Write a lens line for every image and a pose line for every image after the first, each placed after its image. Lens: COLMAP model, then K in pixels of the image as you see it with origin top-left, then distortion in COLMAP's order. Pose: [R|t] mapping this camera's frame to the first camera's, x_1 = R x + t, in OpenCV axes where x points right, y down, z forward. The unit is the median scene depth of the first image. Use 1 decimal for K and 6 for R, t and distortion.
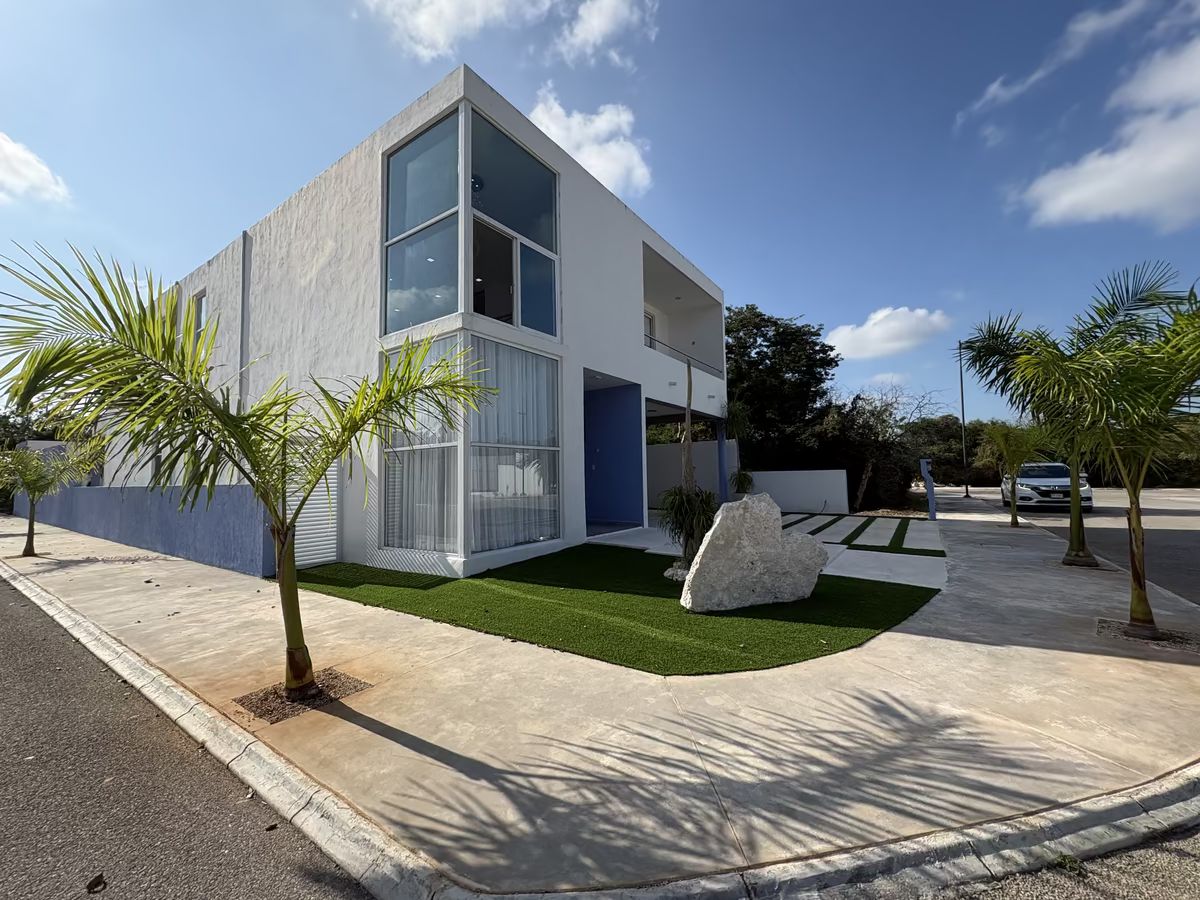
lens RADIAL K [[479.1, 0, 602.7], [0, 479.1, 450.4], [0, 0, 1]] dist [0.001786, 0.000697]
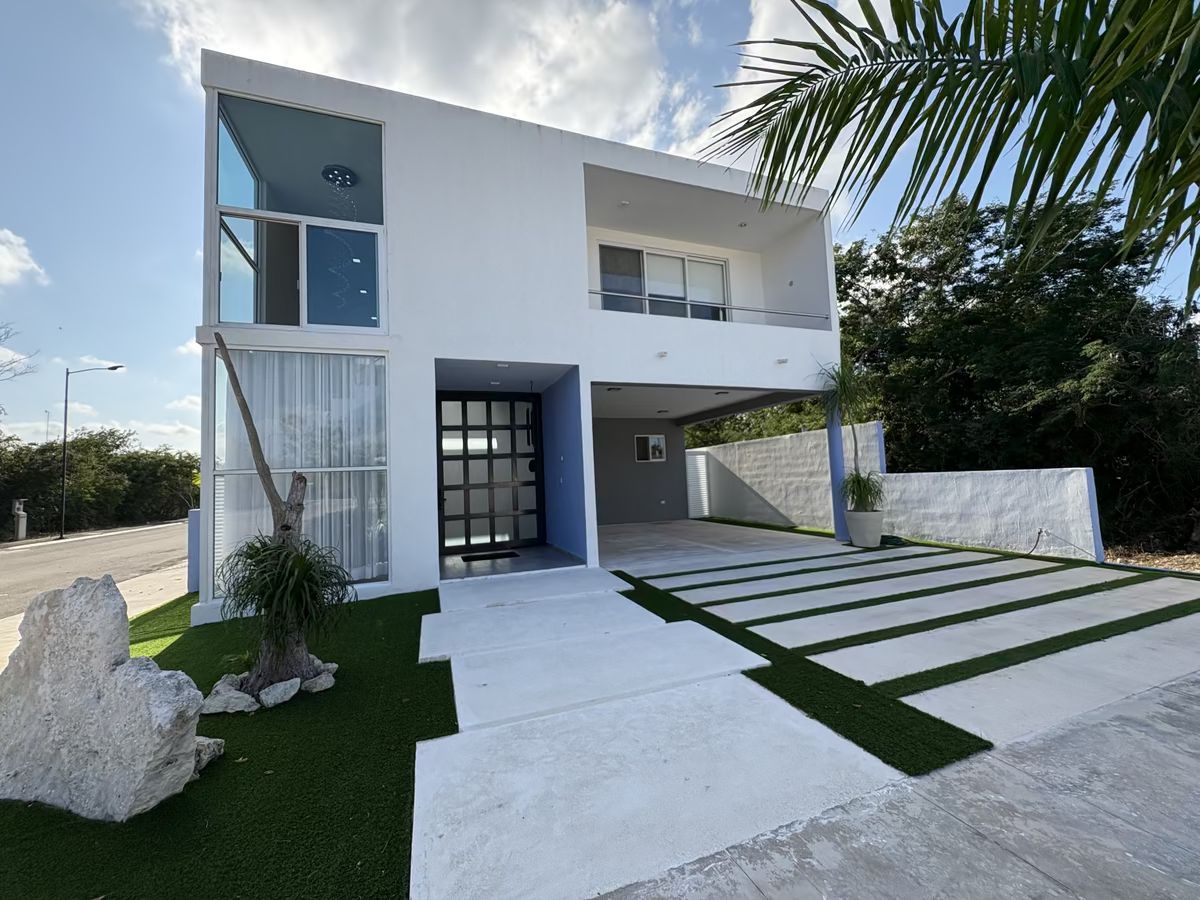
lens RADIAL K [[479.1, 0, 602.7], [0, 479.1, 450.4], [0, 0, 1]] dist [0.001786, 0.000697]
pose [[0.816375, -0.051372, -0.575233, 0.669524], [0.058655, 0.998261, -0.005907, -0.005506], [0.574536, -0.028918, 0.817968, 0.562809]]
